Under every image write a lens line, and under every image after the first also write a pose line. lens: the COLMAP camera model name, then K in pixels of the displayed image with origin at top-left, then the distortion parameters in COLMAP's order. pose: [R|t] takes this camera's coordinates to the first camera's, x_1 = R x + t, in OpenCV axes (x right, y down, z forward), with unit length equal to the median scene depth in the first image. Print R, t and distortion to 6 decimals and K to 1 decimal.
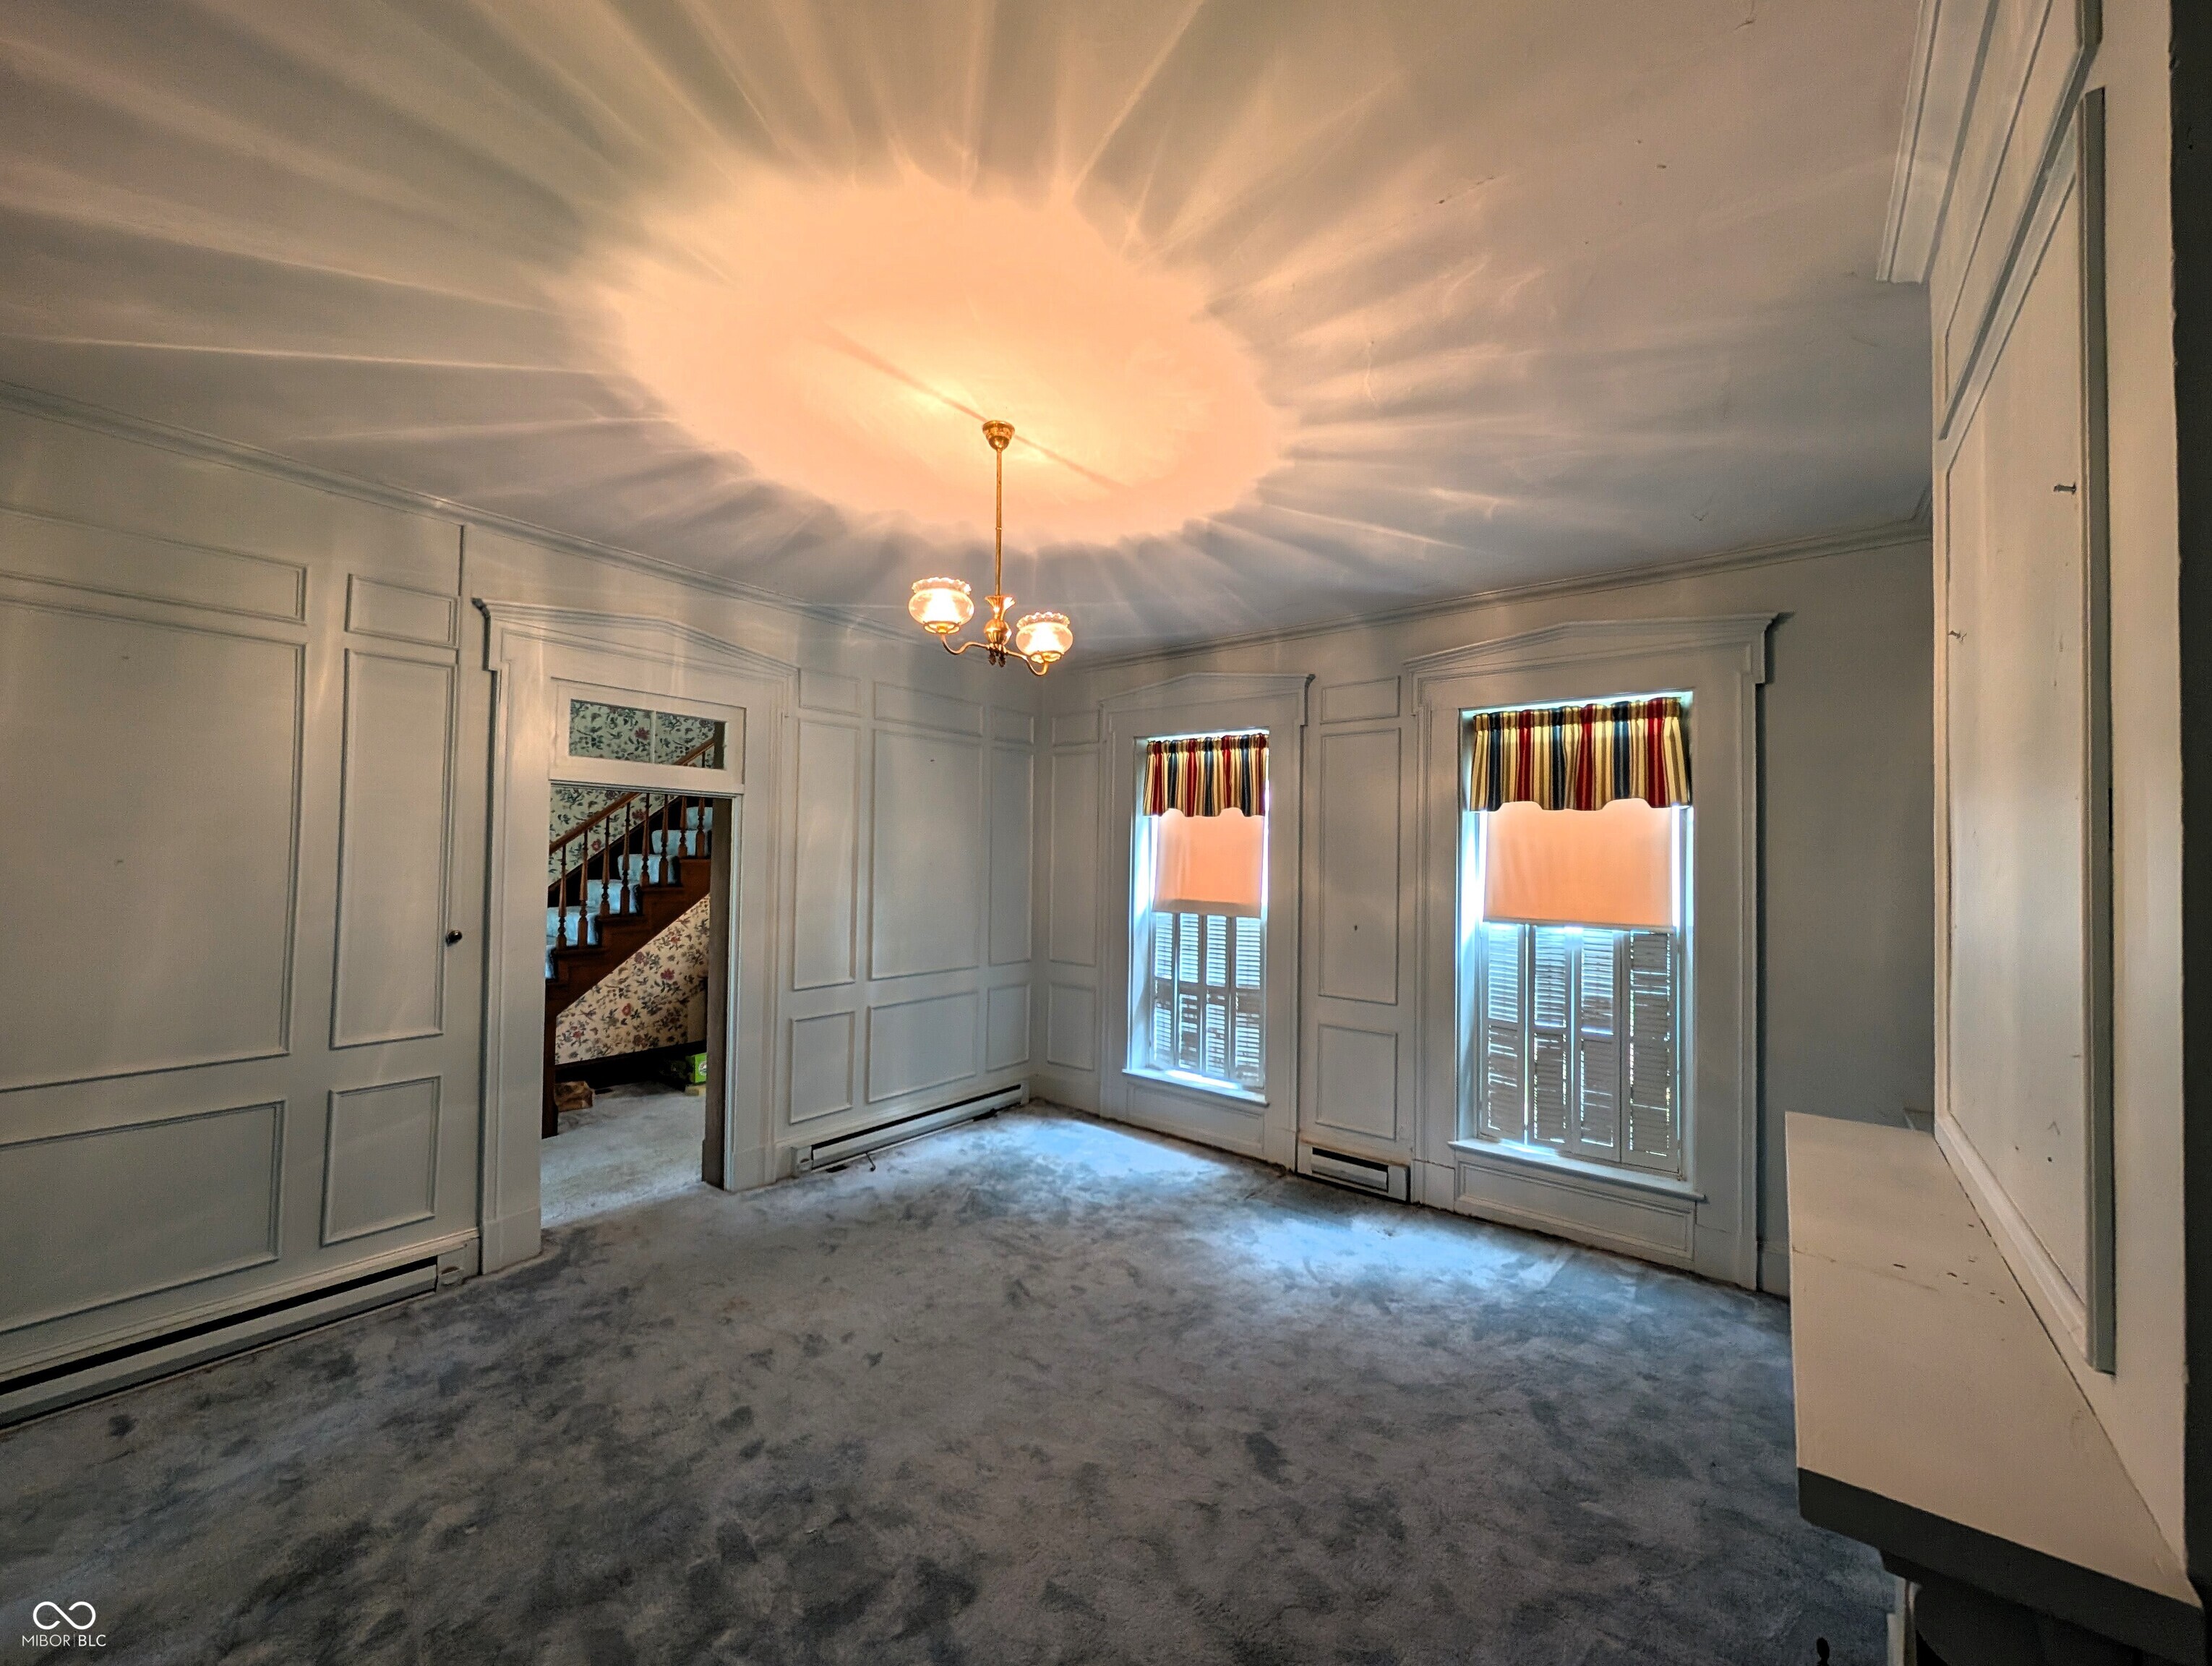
lens RADIAL K [[847.9, 0, 1099.4], [0, 847.9, 838.3], [0, 0, 1]] dist [-0.000990, 0.000102]
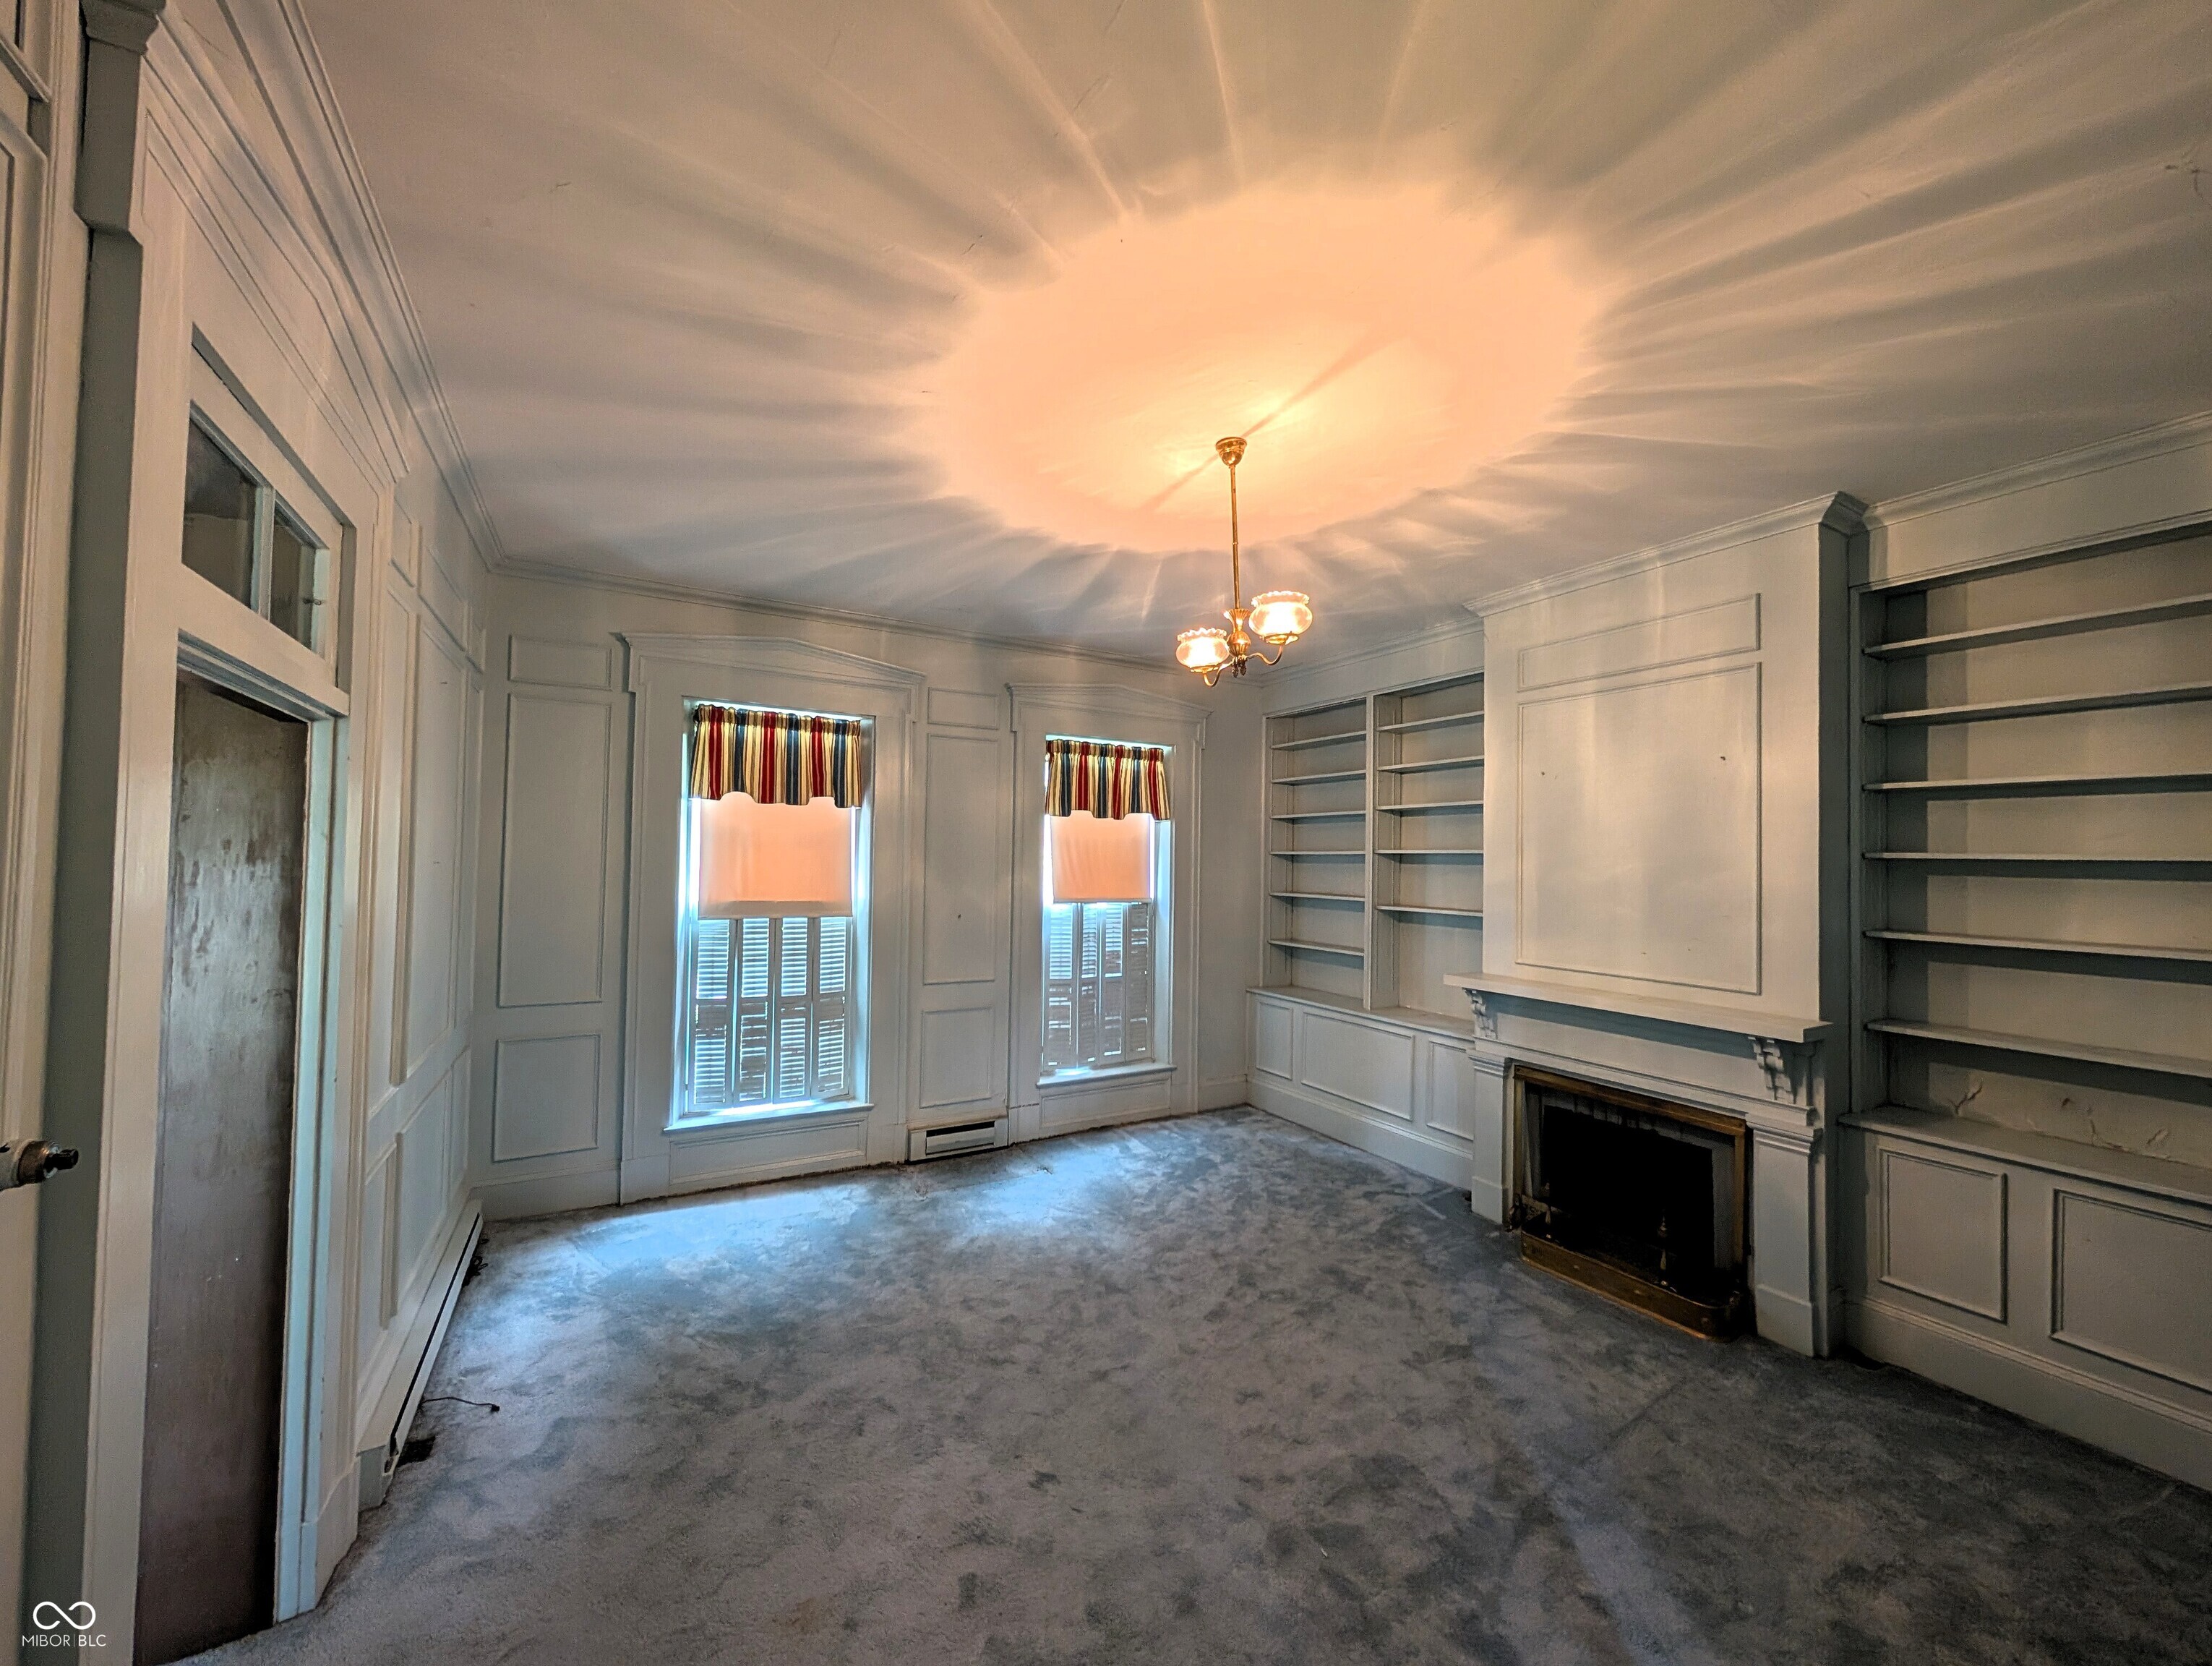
lens RADIAL K [[847.9, 0, 1099.4], [0, 847.9, 838.3], [0, 0, 1]] dist [-0.000990, 0.000102]
pose [[0.374051, 0.012213, 0.927328, -0.711704], [-0.028845, 0.999583, -0.001529, 0.001288], [-0.926959, -0.026177, 0.374248, 0.472245]]
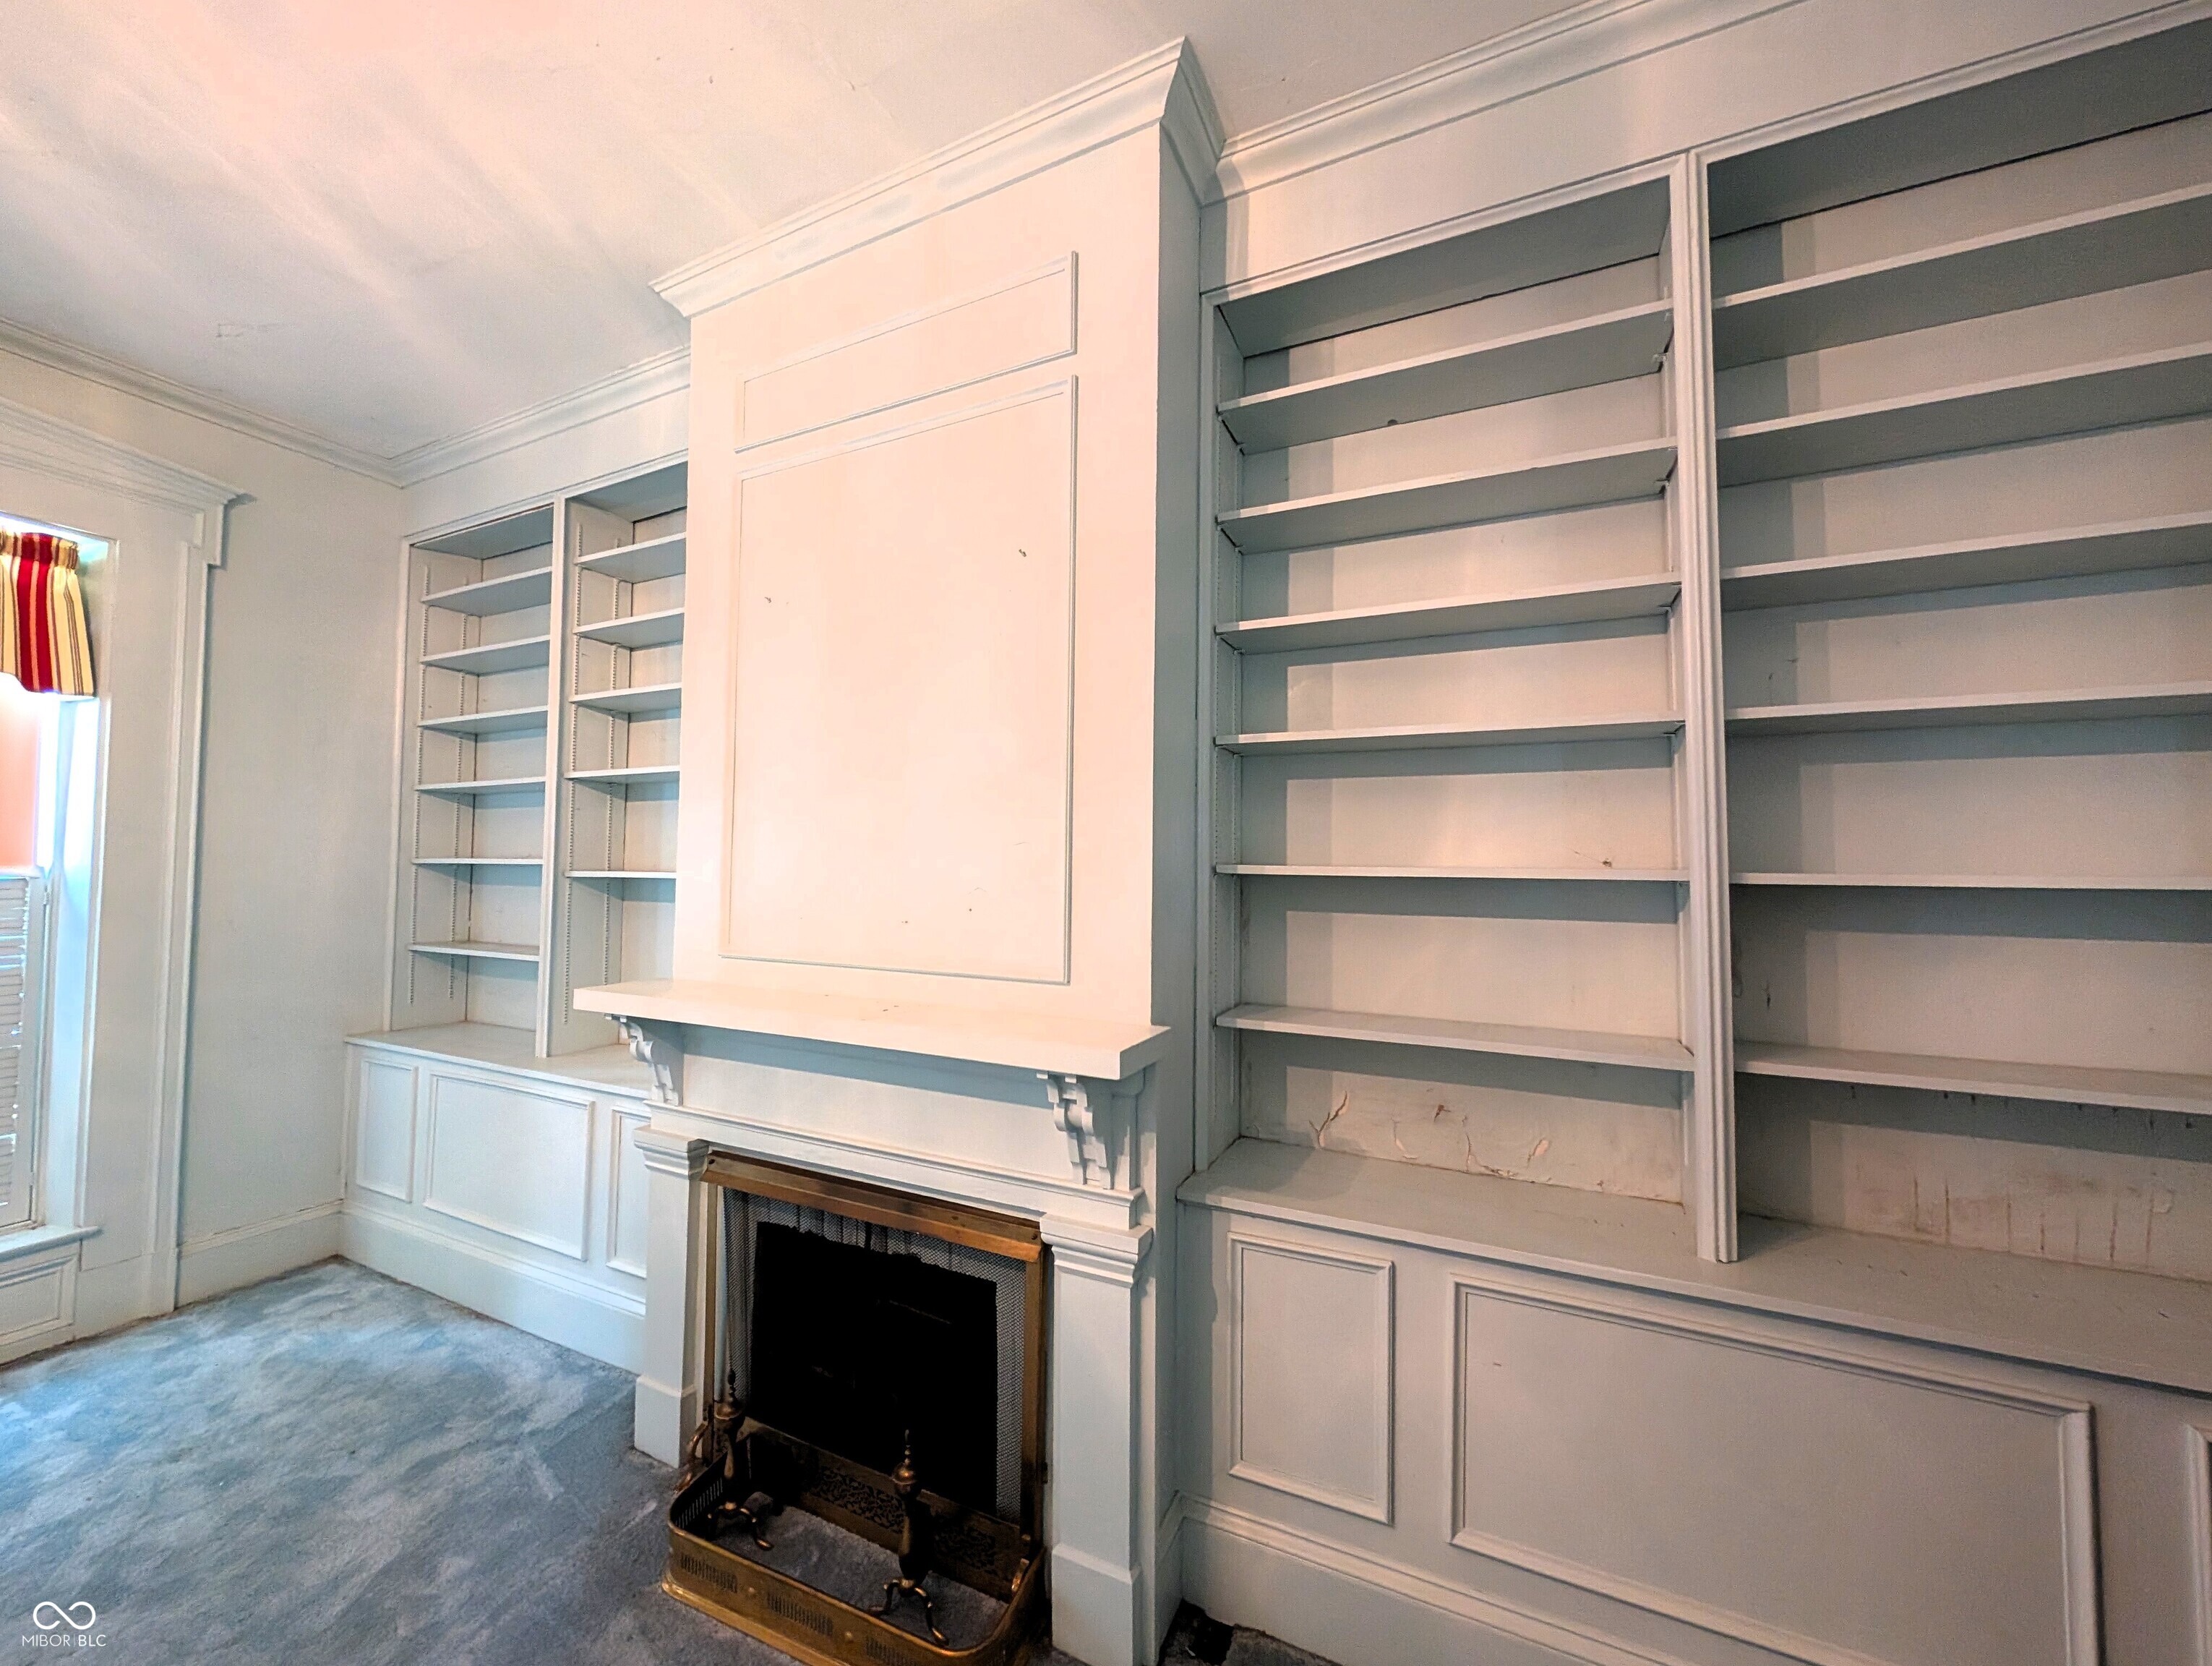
lens RADIAL K [[847.9, 0, 1099.4], [0, 847.9, 838.3], [0, 0, 1]] dist [-0.000990, 0.000102]
pose [[-0.221024, 0.017956, 0.975103, -0.177287], [-0.032542, 0.999138, -0.025775, 0.064125], [-0.974725, -0.037429, -0.220250, 0.278207]]
